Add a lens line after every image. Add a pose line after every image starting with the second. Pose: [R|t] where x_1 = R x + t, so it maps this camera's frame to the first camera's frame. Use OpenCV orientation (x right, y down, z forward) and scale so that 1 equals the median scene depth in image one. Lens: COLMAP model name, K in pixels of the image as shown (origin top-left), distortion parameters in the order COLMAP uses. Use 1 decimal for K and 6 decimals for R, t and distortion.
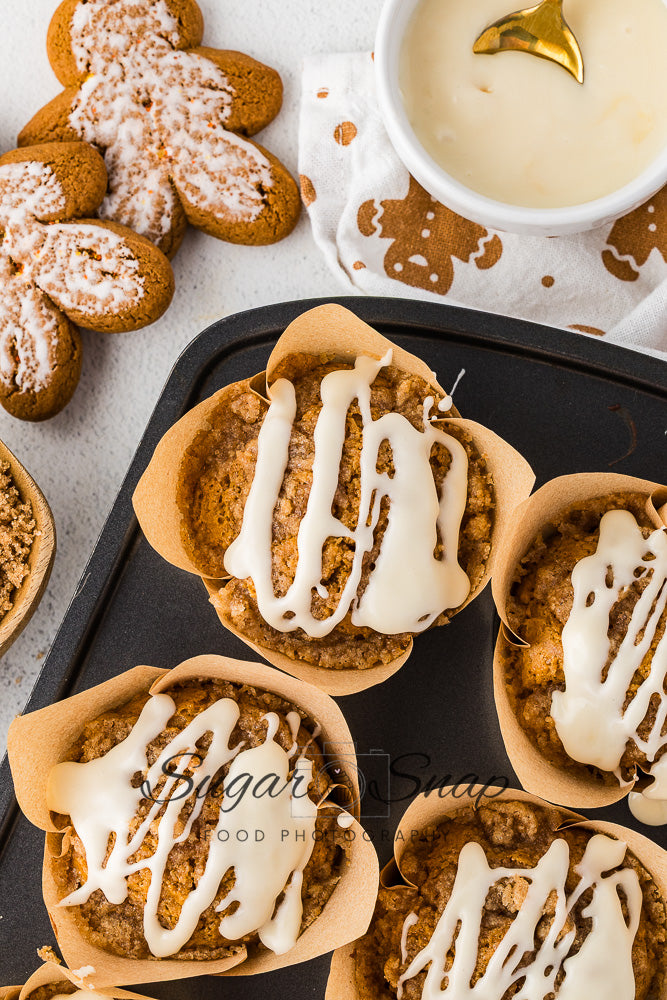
lens RADIAL K [[3134.3, 0, 325.3], [0, 3134.3, 490.4], [0, 0, 1]] dist [0.253430, 0.000000]
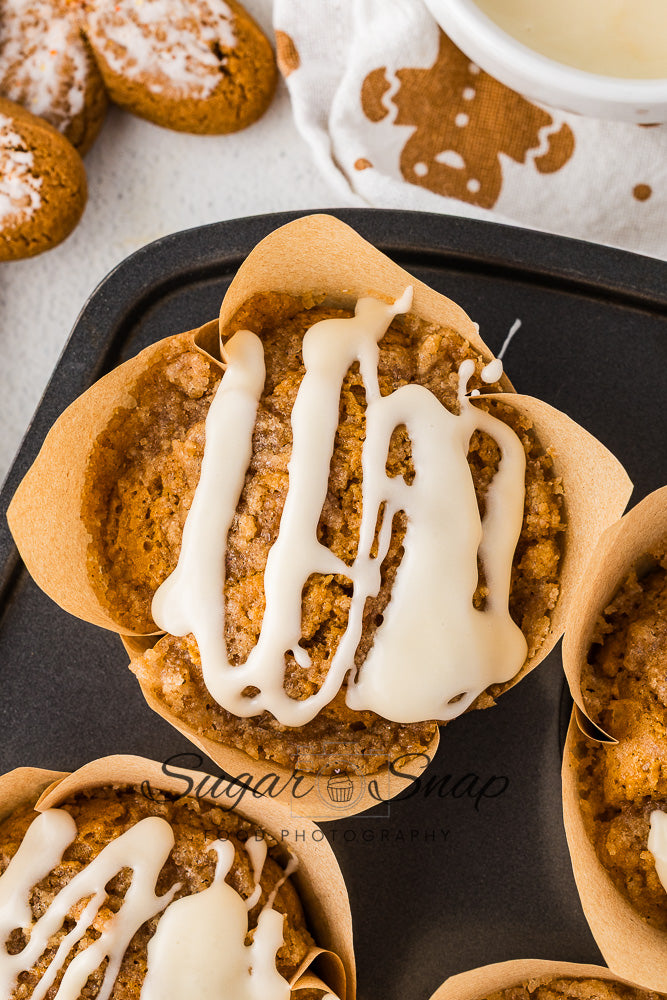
lens RADIAL K [[3134.3, 0, 331.8], [0, 3134.3, 503.9], [0, 0, 1]] dist [0.253430, 0.000000]
pose [[0.999941, 0.010150, 0.003794, 0.002463], [-0.010190, 0.999891, 0.010643, -0.006528], [-0.003686, -0.010681, 0.999936, 0.342415]]
